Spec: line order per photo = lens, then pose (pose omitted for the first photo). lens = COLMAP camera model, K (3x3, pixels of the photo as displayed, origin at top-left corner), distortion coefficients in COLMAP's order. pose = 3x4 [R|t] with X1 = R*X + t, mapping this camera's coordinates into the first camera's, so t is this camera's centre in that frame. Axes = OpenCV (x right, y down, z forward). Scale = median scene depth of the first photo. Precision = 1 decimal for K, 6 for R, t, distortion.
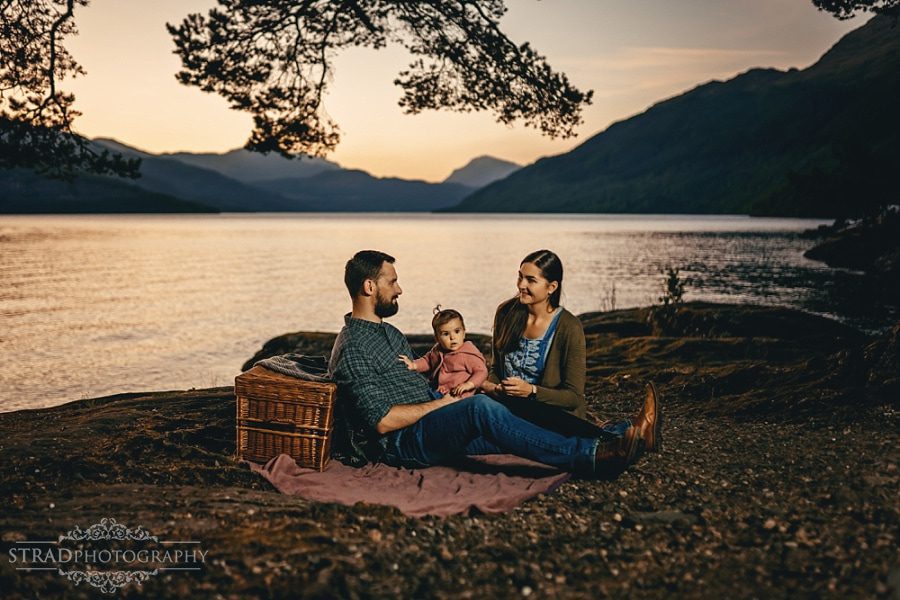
lens RADIAL K [[1132.7, 0, 450.0], [0, 1132.7, 300.0], [0, 0, 1]] dist [-0.009351, -0.003217]
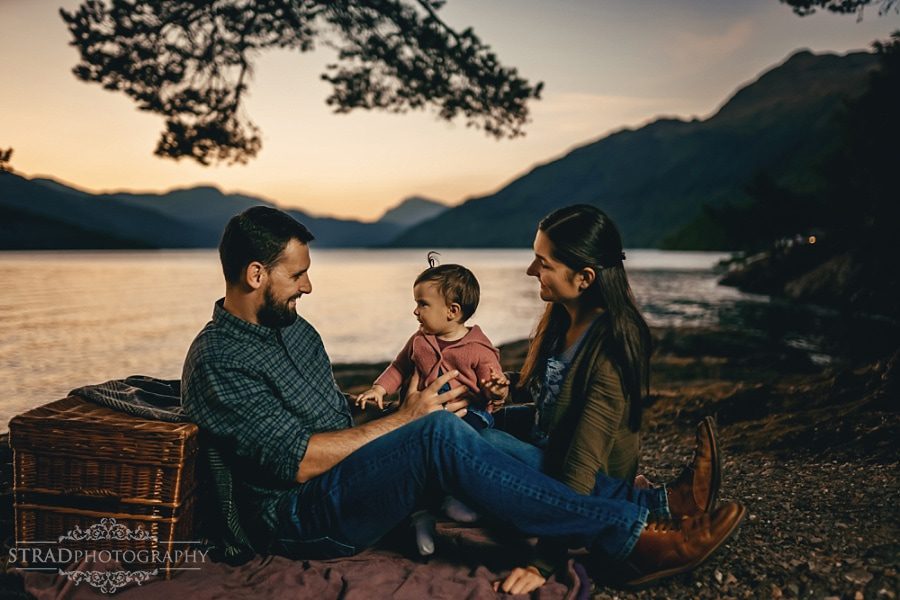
lens RADIAL K [[725.2, 0, 450.0], [0, 725.2, 300.0], [0, 0, 1]] dist [-0.007451, -0.003519]
pose [[0.995416, -0.008004, 0.095304, -0.003648], [0.015146, 0.997109, -0.074455, 0.027865], [-0.094432, 0.075557, 0.992660, 0.425018]]
